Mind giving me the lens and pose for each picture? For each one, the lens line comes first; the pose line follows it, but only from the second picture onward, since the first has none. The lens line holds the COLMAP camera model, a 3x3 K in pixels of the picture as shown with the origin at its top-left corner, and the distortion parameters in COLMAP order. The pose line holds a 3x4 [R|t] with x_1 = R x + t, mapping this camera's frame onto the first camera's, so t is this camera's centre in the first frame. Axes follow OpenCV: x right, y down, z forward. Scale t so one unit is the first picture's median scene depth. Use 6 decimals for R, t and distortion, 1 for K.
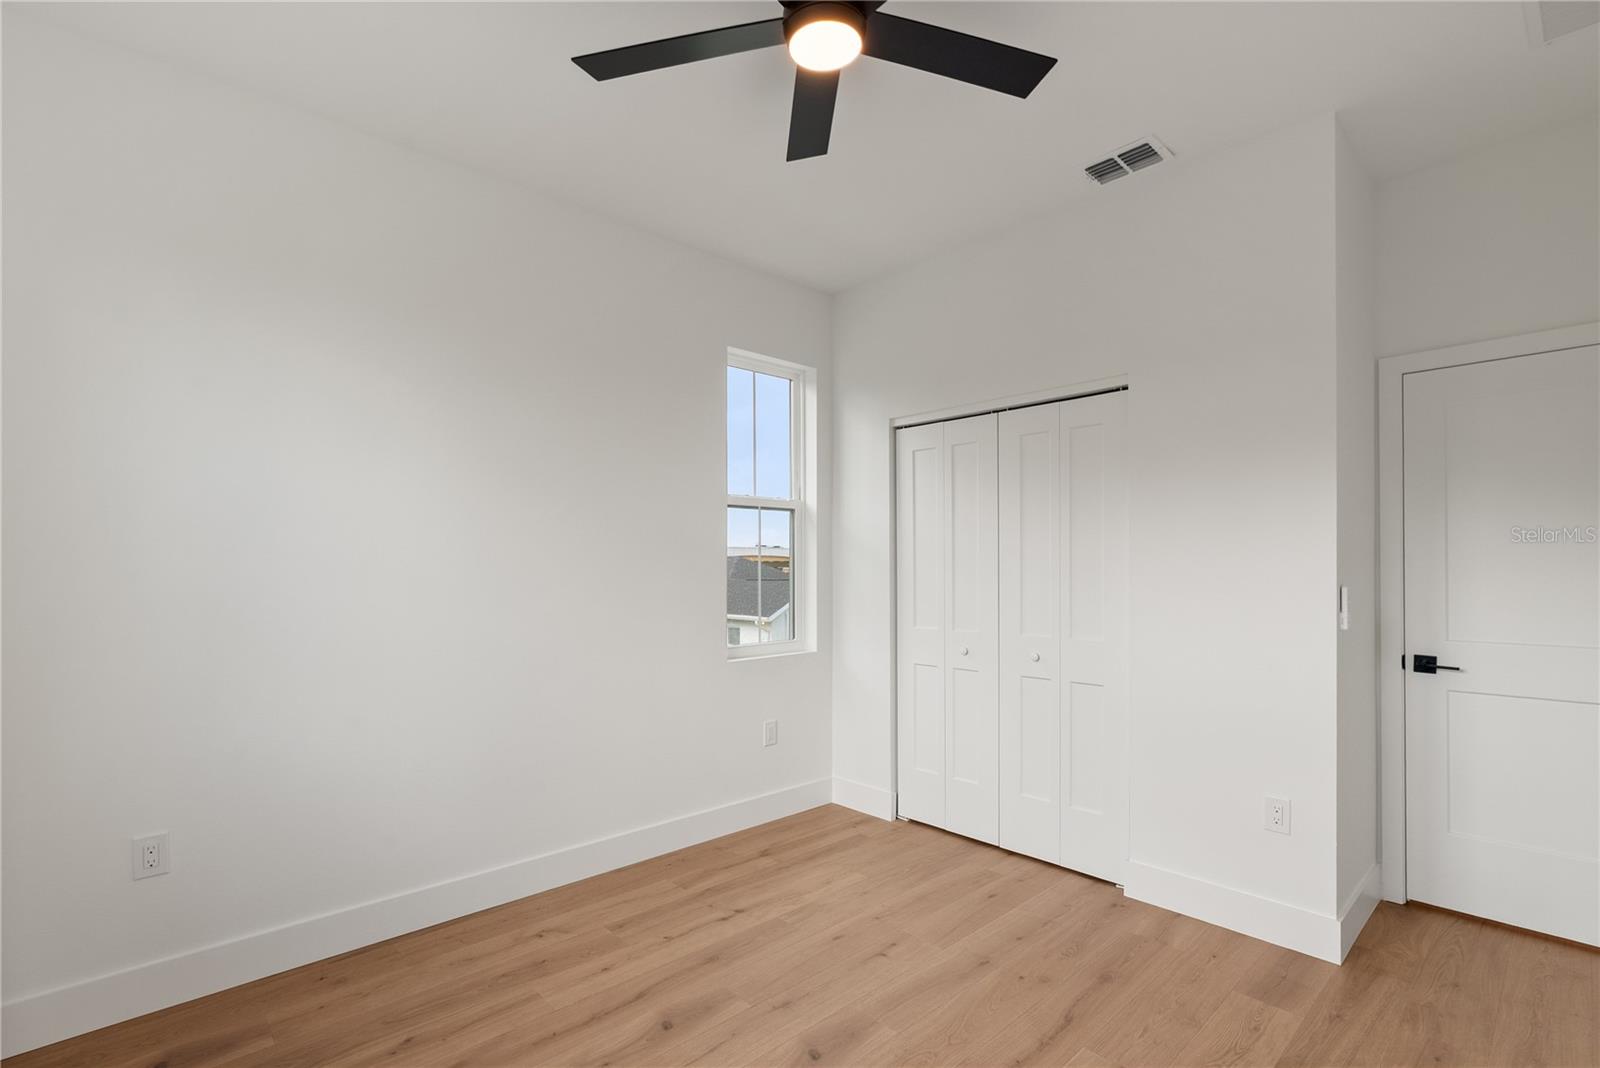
lens RADIAL K [[736.0, 0, 800.1], [0, 736.0, 545.3], [0, 0, 1]] dist [-0.011184, 0.004588]
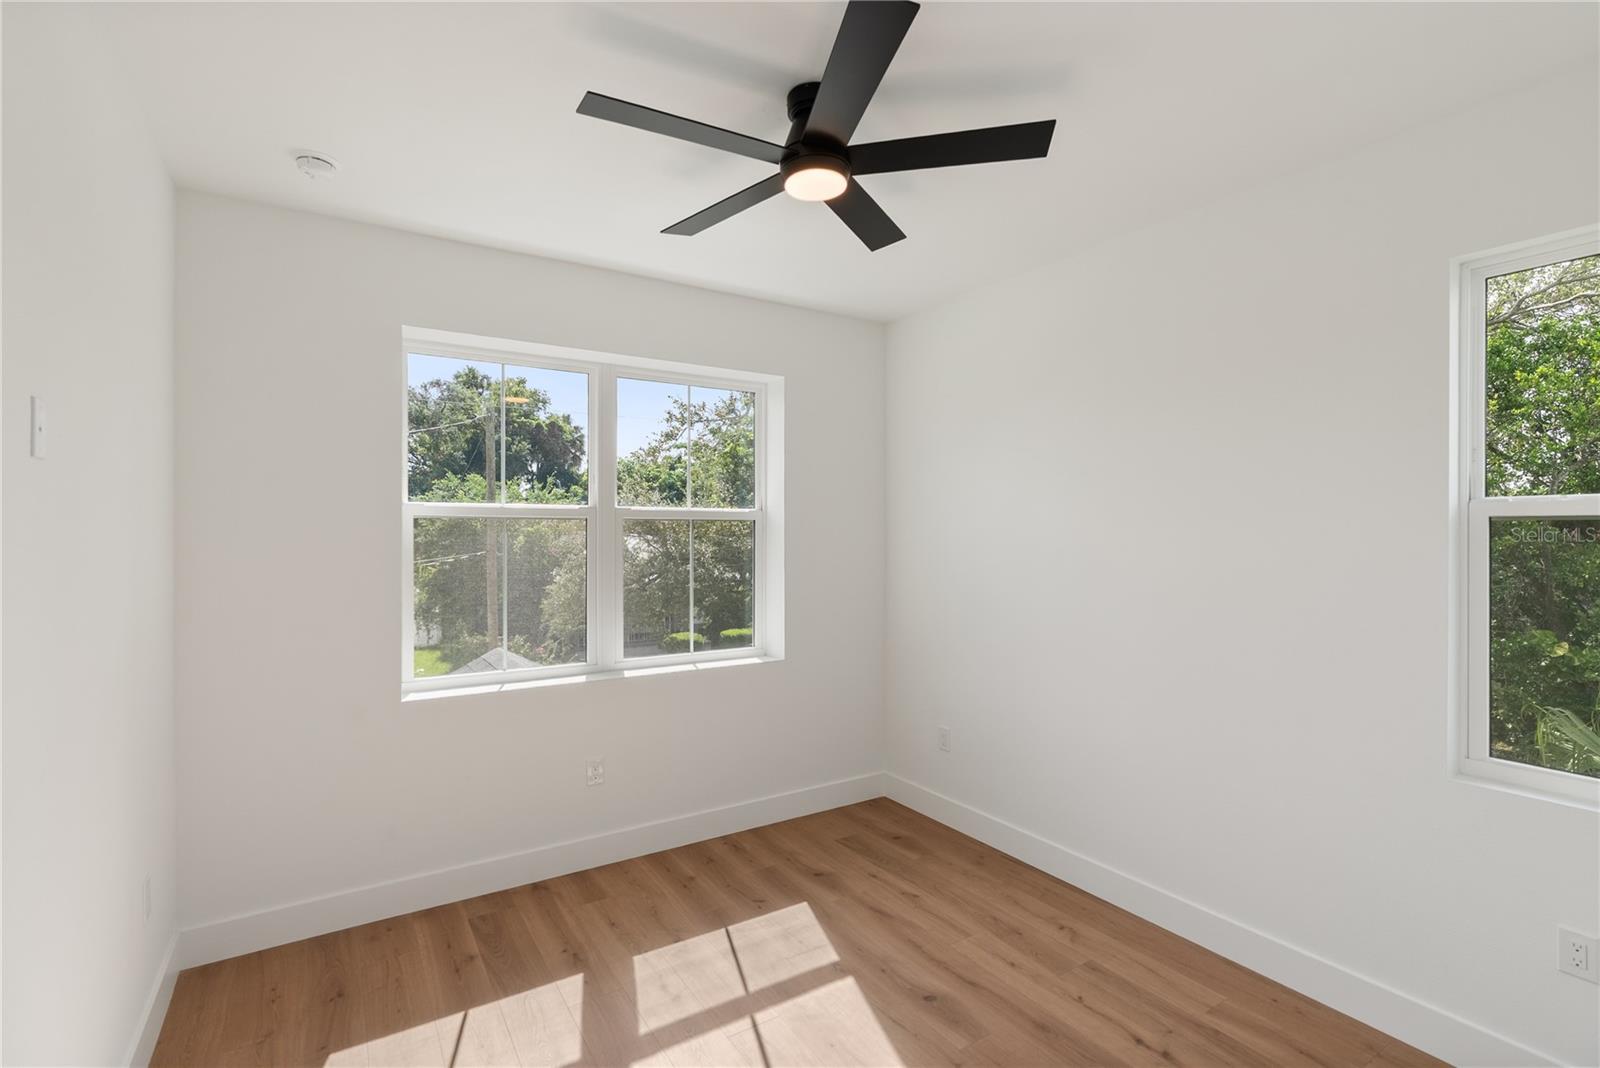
lens RADIAL K [[736.0, 0, 797.6], [0, 736.0, 532.1], [0, 0, 1]] dist [-0.011184, 0.004588]
pose [[-0.168946, 0.001880, -0.985624, 0.869006], [0.021343, 0.999771, -0.001751, -0.079418], [0.985394, -0.021332, -0.168947, 0.868112]]
